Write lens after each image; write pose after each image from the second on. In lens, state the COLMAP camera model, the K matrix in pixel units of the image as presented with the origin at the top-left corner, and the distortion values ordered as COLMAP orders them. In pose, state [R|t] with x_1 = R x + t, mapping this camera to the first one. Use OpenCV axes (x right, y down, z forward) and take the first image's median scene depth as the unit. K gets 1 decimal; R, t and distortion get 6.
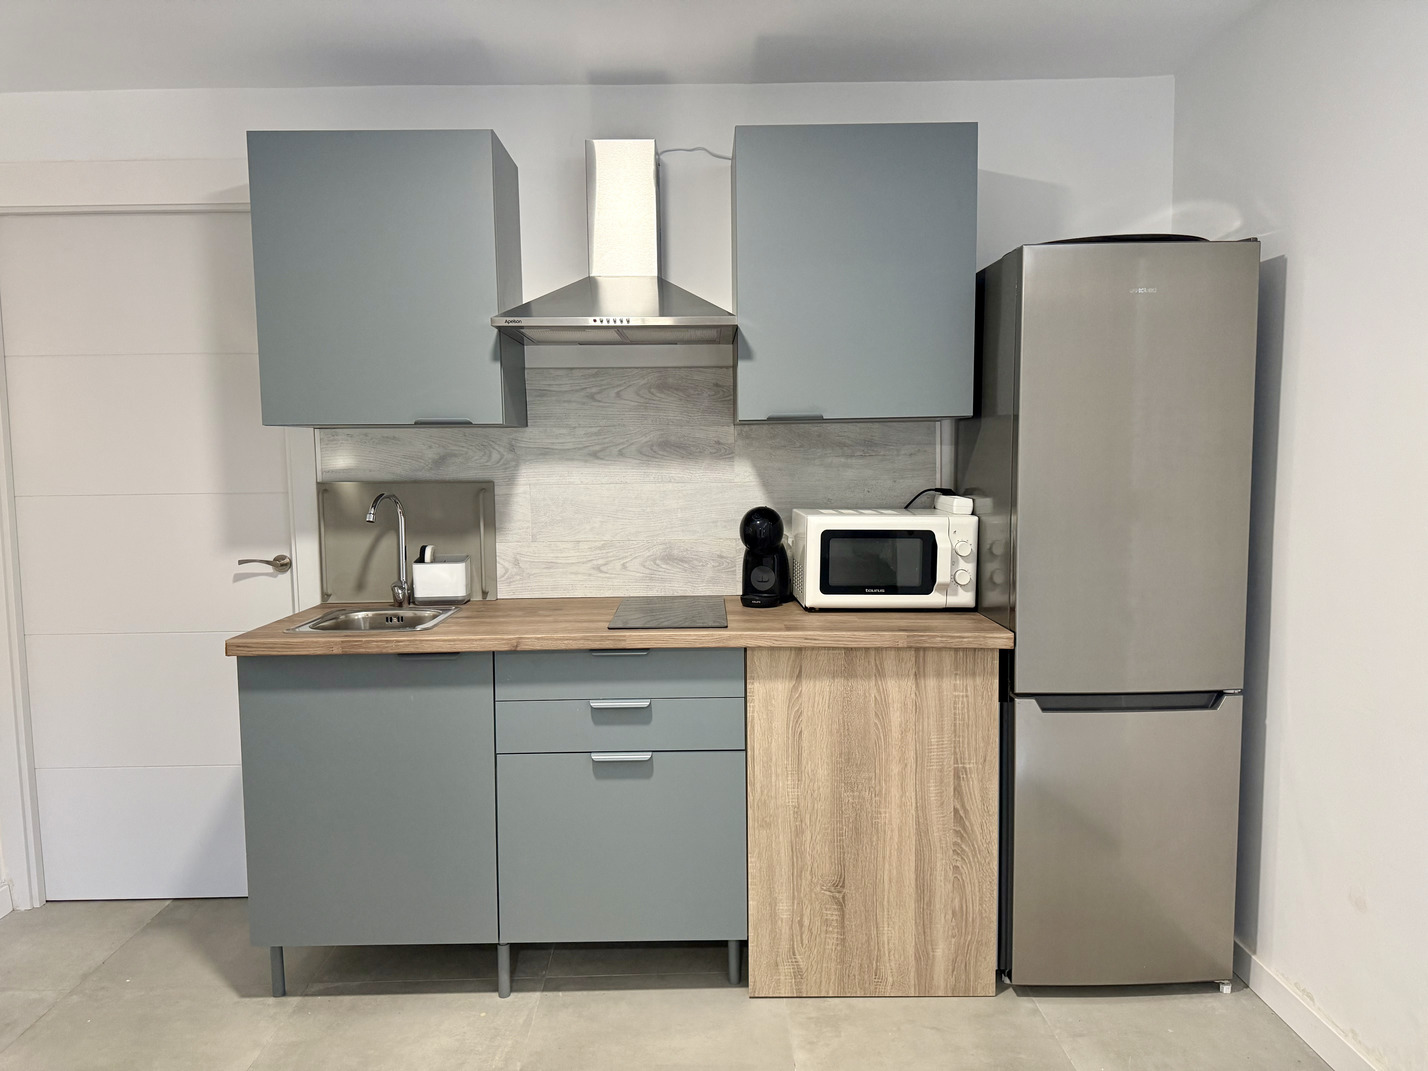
lens RADIAL K [[1003.4, 0, 713.8], [0, 1003.4, 539.7], [0, 0, 1]] dist [0.125876, -0.201301]
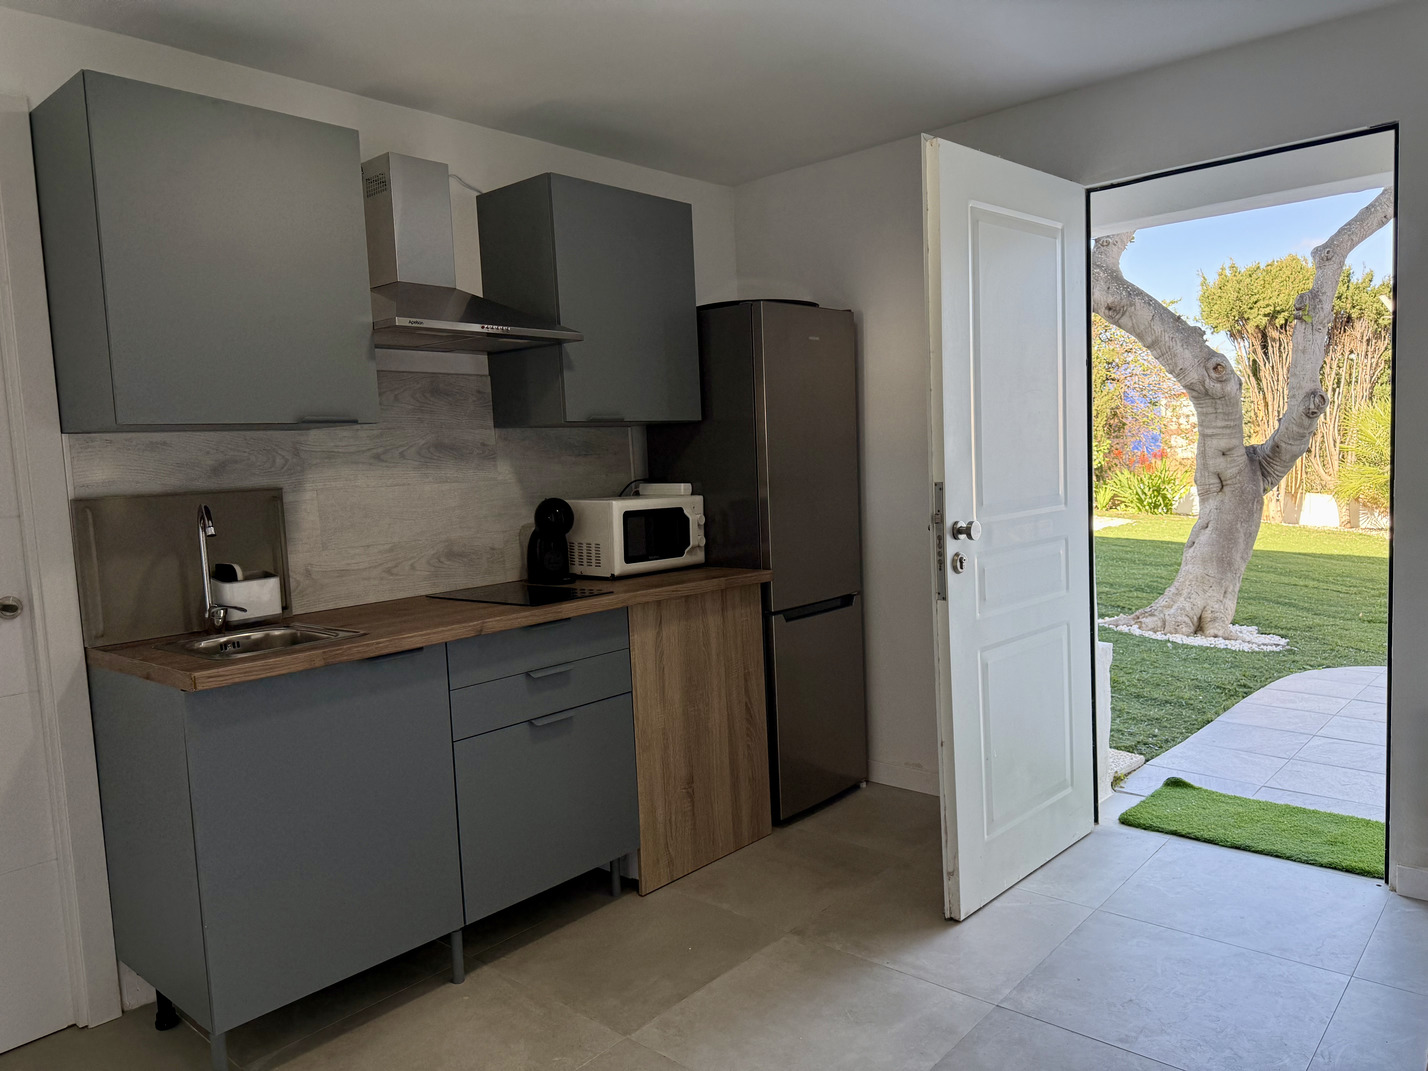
lens RADIAL K [[1005.5, 0, 726.8], [0, 1005.5, 539.9], [0, 0, 1]] dist [0.123109, -0.176225]
pose [[0.663037, -0.081108, 0.744180, -0.756045], [0.105469, 0.994318, 0.014401, 0.021836], [-0.741120, 0.068940, 0.667824, 0.089220]]
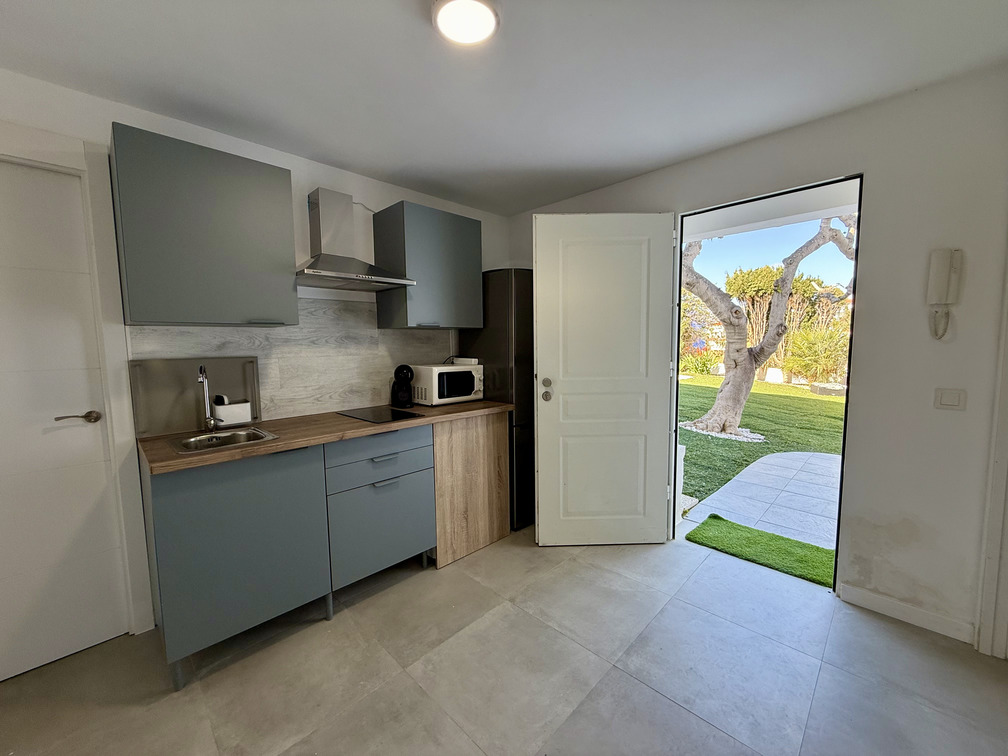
lens RADIAL K [[402.4, 0, 501.8], [0, 402.4, 377.9], [0, 0, 1]] dist [-0.001519, 0.000270]
pose [[0.710571, -0.059297, 0.701123, -0.484289], [0.069349, 0.997493, 0.014079, 0.000327], [-0.700200, 0.038618, 0.712902, 0.207474]]
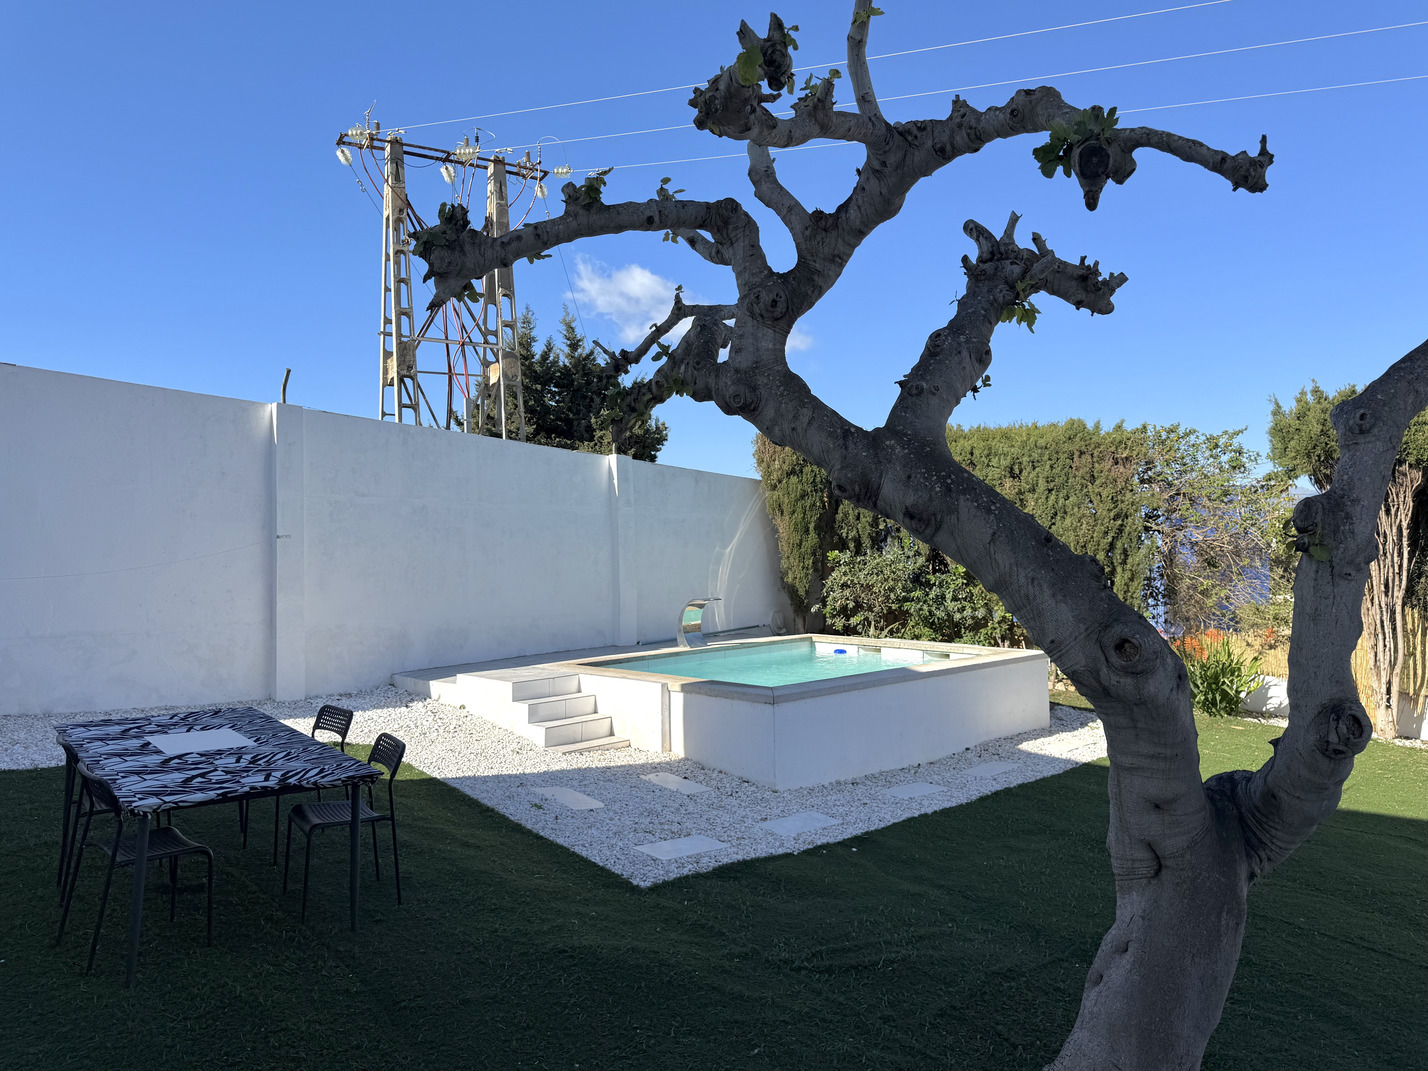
lens RADIAL K [[1031.4, 0, 668.0], [0, 1031.4, 533.2], [0, 0, 1]] dist [0.000901, -0.001058]
pose [[0.765215, 0.016005, 0.643575, 0.840872], [0.062396, 0.993140, -0.098889, -0.302667], [-0.640743, 0.115828, 0.758968, 0.256839]]
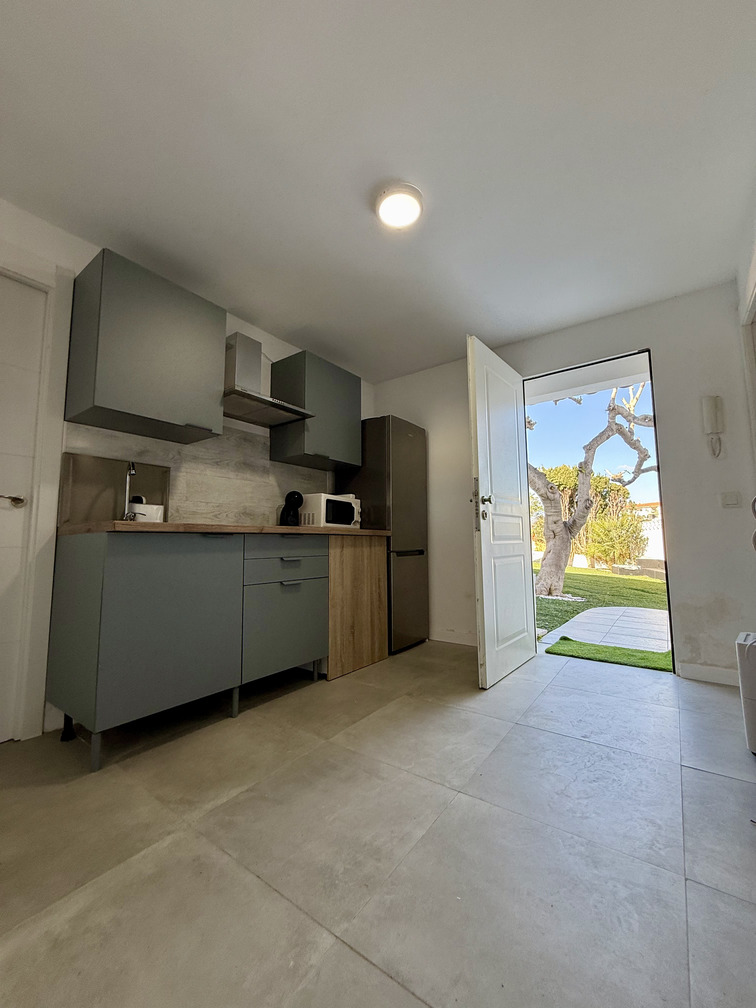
lens RADIAL K [[402.4, 0, 380.1], [0, 402.4, 500.4], [0, 0, 1]] dist [-0.001519, 0.000270]
pose [[0.595472, 0.089746, 0.798348, -0.690445], [0.075940, 0.983003, -0.167146, 0.192511], [-0.799779, 0.160157, 0.578535, 0.274212]]
